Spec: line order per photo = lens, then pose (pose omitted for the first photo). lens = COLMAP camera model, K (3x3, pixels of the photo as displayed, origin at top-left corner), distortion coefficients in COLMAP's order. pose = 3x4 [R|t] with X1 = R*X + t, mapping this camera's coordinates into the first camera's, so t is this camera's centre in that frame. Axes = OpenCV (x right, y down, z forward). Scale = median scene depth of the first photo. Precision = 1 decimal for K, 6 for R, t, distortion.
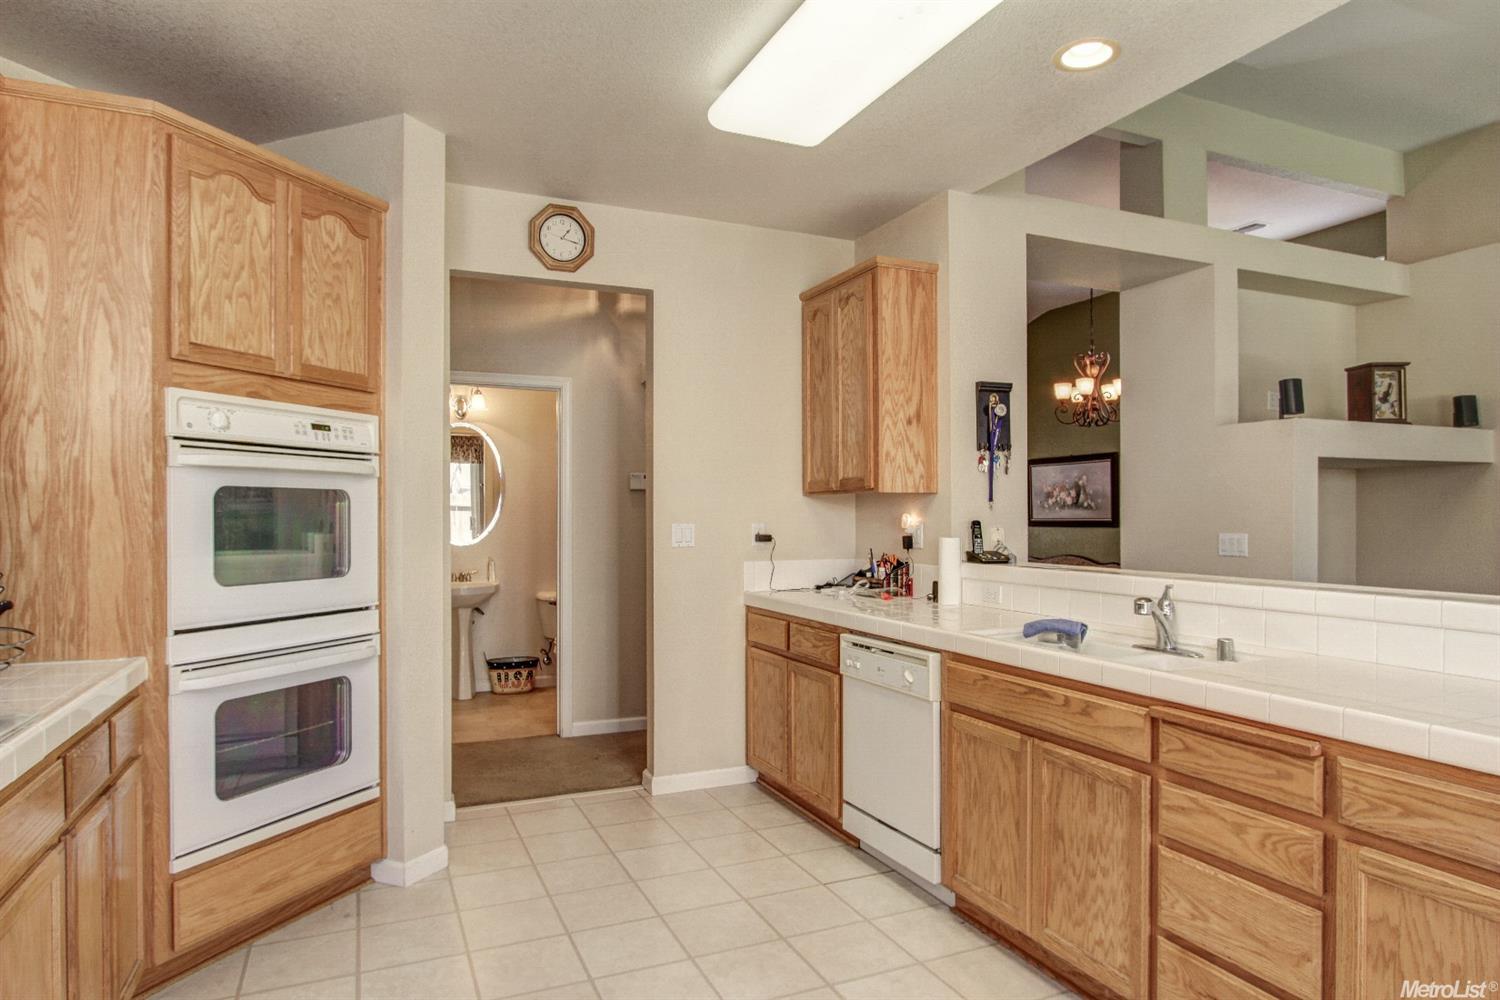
lens RADIAL K [[902.7, 0, 753.8], [0, 902.7, 515.8], [0, 0, 1]] dist [-0.017406, 0.006935]
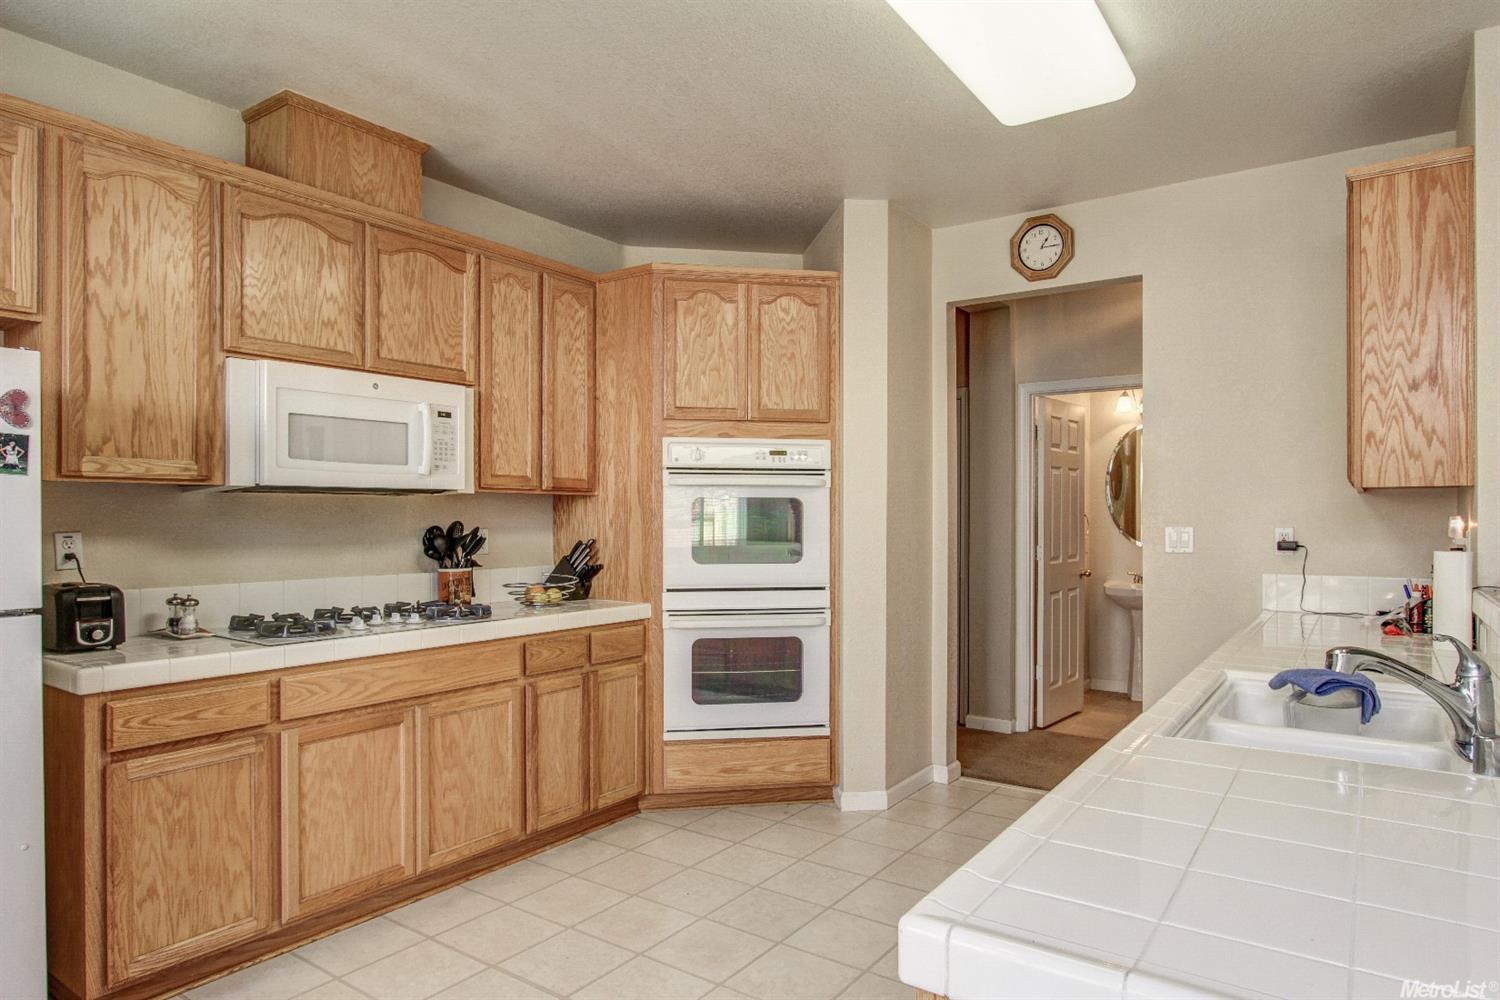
lens RADIAL K [[902.7, 0, 760.7], [0, 902.7, 518.0], [0, 0, 1]] dist [-0.017406, 0.006935]
pose [[0.511673, 0.003674, -0.859173, 0.685349], [-0.001699, 0.999993, 0.003264, -0.003127], [0.859179, -0.000210, 0.511675, 0.268675]]
